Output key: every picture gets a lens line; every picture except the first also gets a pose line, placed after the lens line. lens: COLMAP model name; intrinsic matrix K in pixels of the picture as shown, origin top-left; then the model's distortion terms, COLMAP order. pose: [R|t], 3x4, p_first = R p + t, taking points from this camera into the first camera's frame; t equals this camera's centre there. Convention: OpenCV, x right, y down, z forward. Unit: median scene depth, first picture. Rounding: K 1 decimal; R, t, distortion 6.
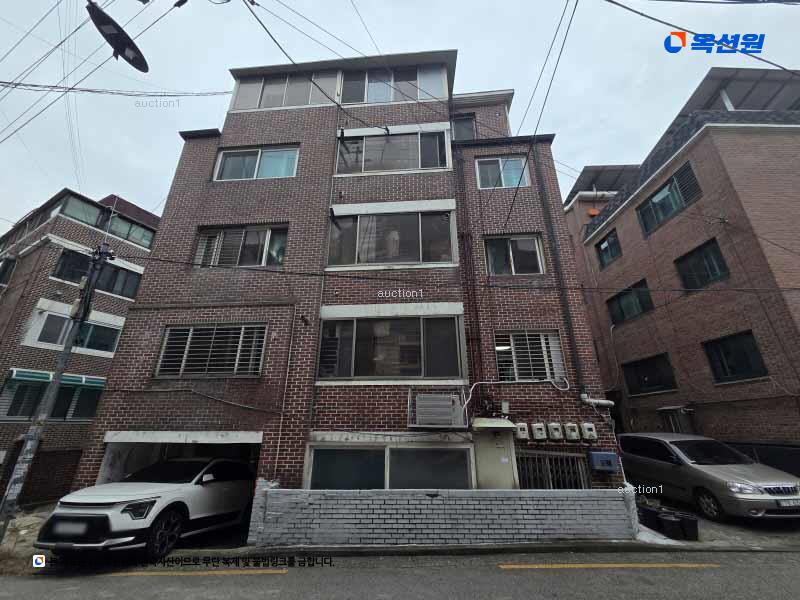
lens RADIAL K [[326.5, 0, 400.0], [0, 326.5, 300.0], [0, 0, 1]] dist [-0.001482, 0.000075]
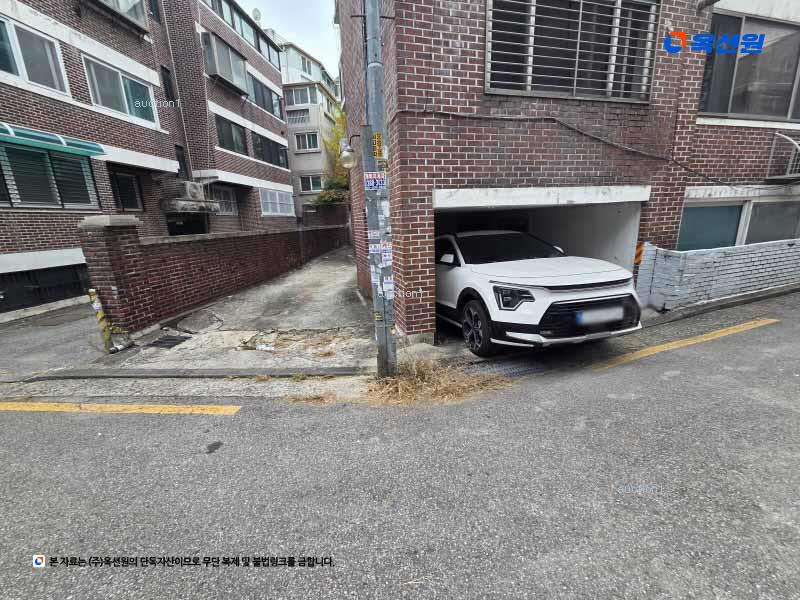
lens RADIAL K [[326.5, 0, 400.0], [0, 326.5, 300.0], [0, 0, 1]] dist [-0.001482, 0.000075]
pose [[0.931309, -0.124401, 0.342328, -1.211542], [-0.092758, 0.827871, 0.553196, 0.261630], [-0.352221, -0.546950, 0.759465, 0.501405]]
